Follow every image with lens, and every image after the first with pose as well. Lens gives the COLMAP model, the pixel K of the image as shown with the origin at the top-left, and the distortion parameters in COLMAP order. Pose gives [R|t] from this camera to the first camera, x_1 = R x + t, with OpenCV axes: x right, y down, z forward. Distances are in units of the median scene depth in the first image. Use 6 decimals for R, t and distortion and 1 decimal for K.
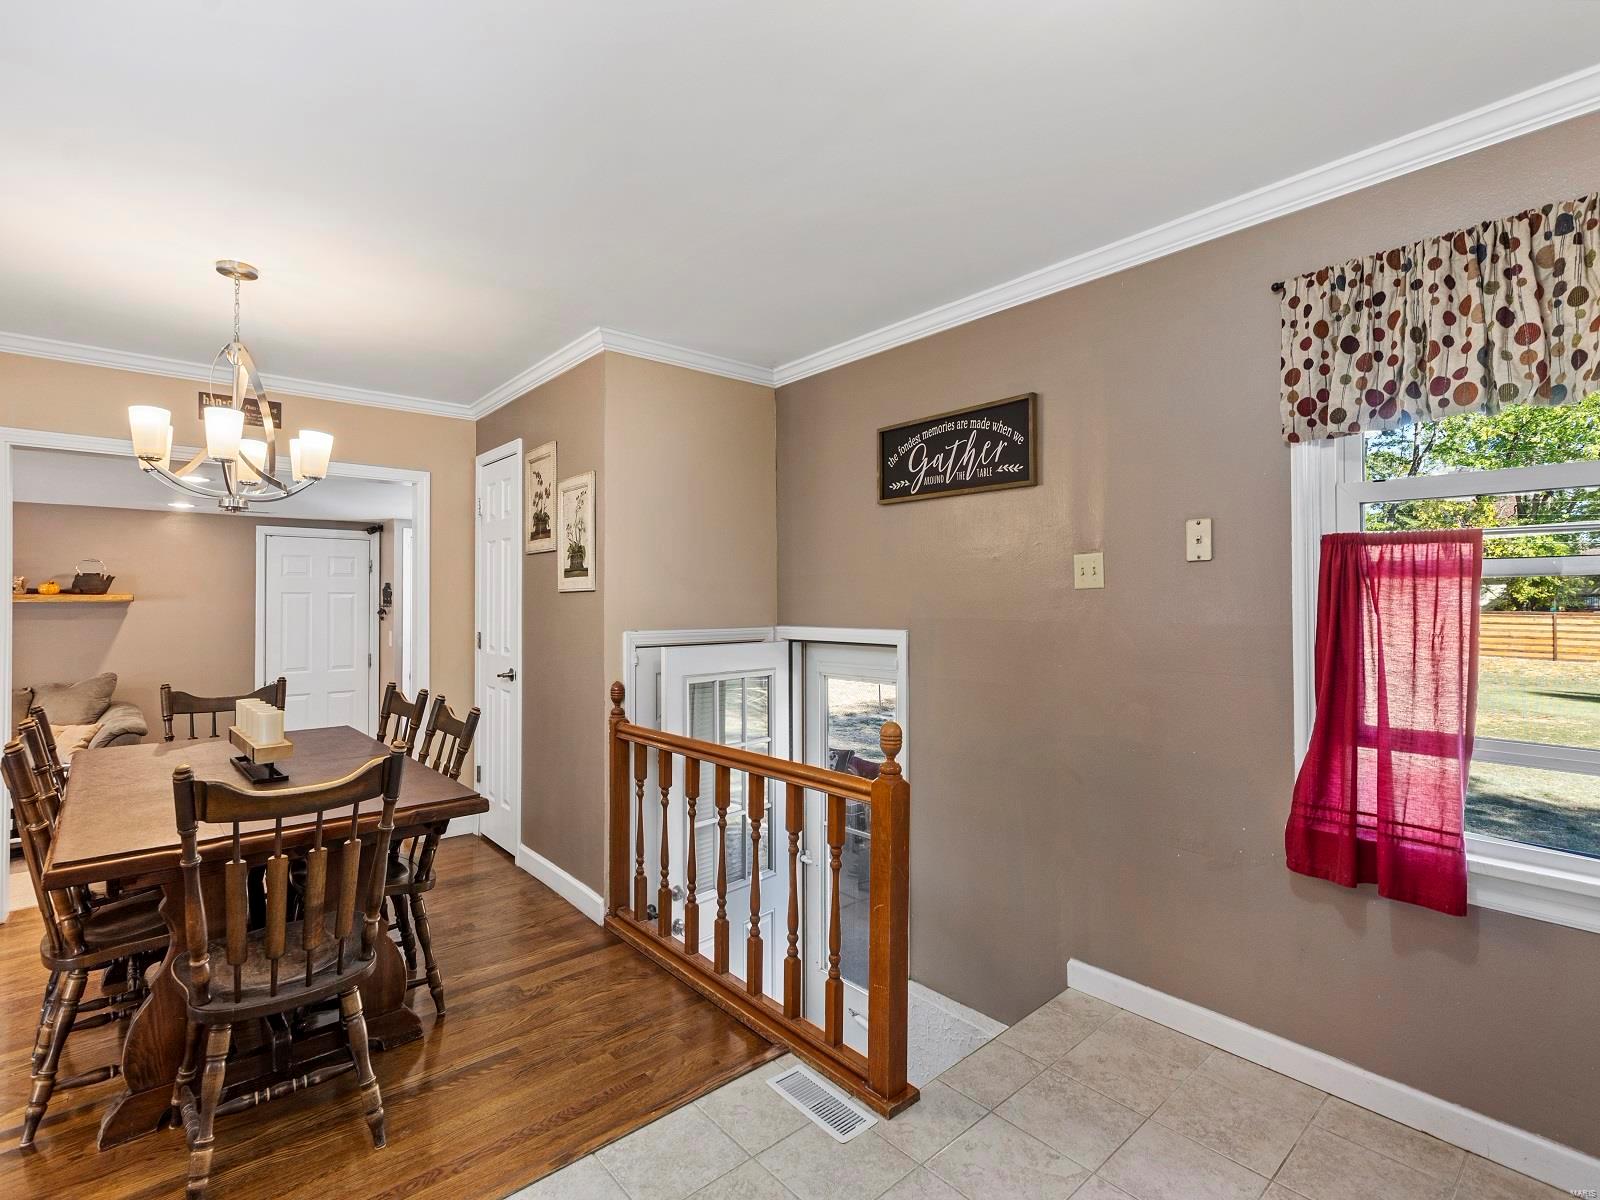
lens RADIAL K [[762.3, 0, 790.7], [0, 762.3, 602.2], [0, 0, 1]] dist [-0.002201, -0.000247]
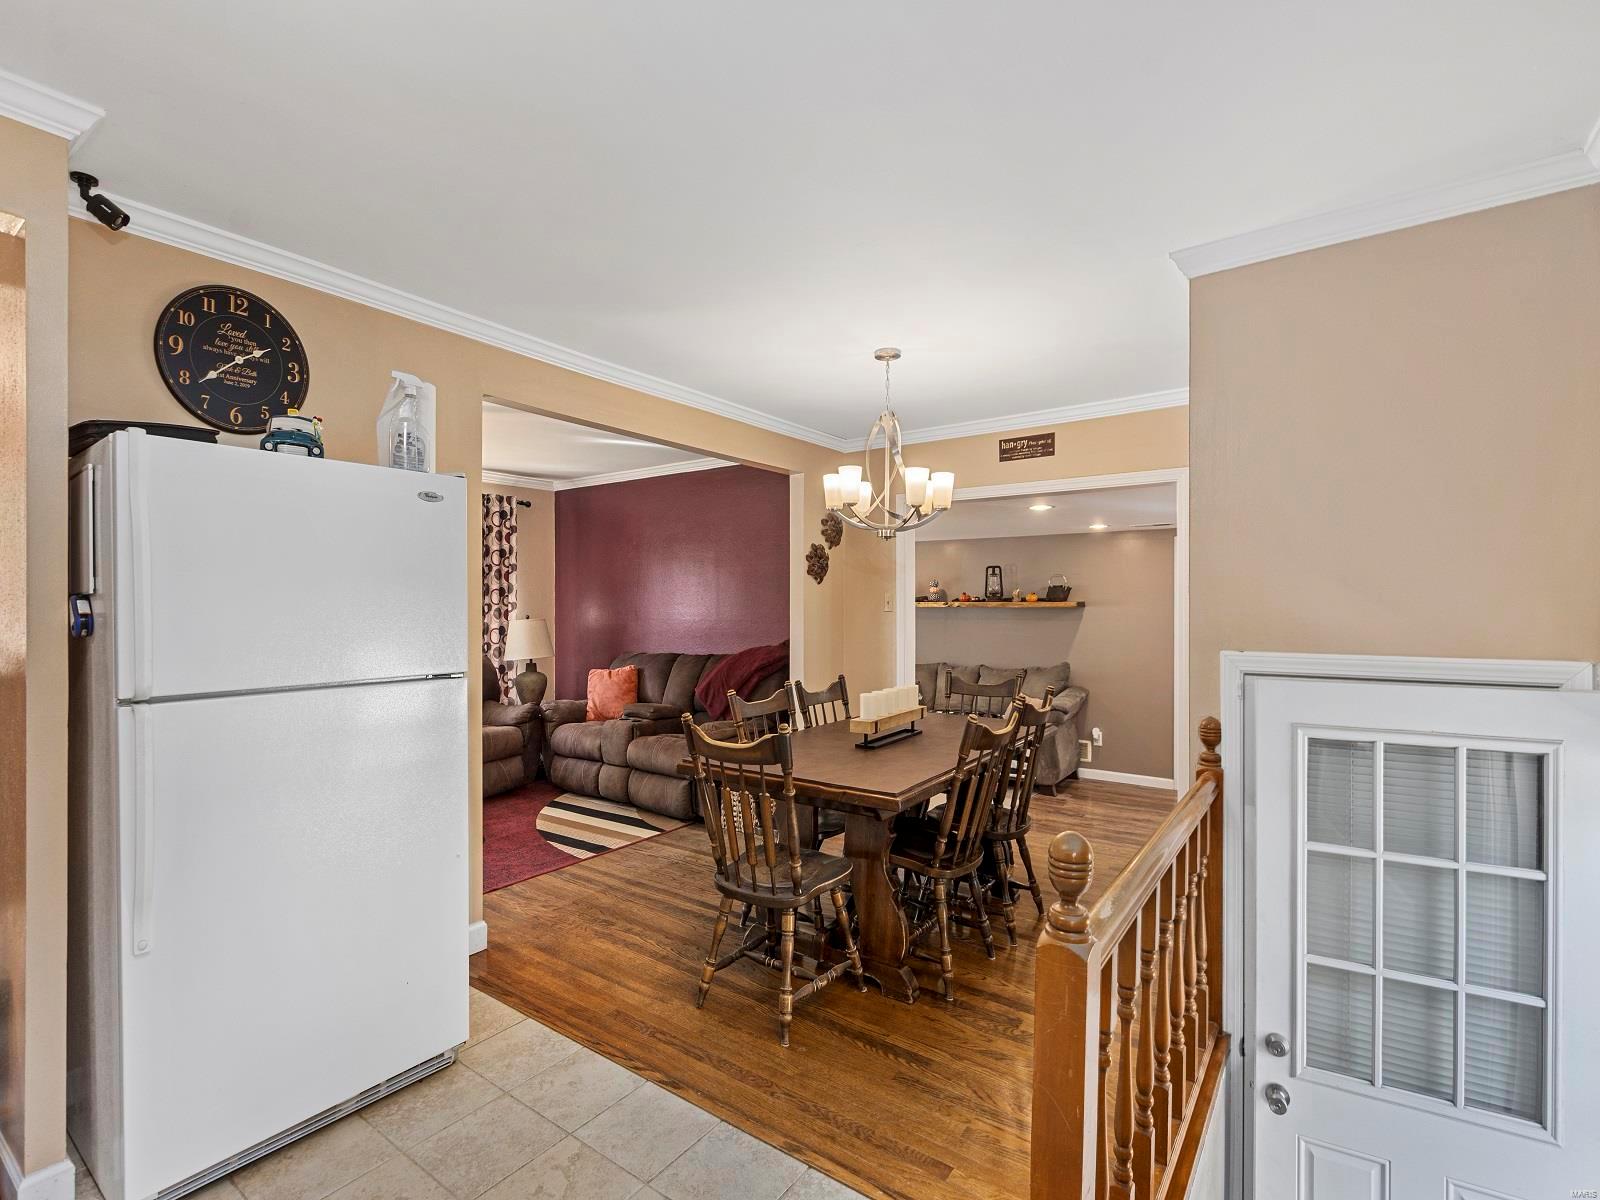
lens RADIAL K [[762.3, 0, 790.7], [0, 762.3, 602.2], [0, 0, 1]] dist [-0.002201, -0.000247]
pose [[0.235766, -0.002723, -0.971806, 0.400654], [-0.004593, 0.999982, -0.003916, -0.003420], [0.971799, 0.005387, 0.235749, 0.424285]]
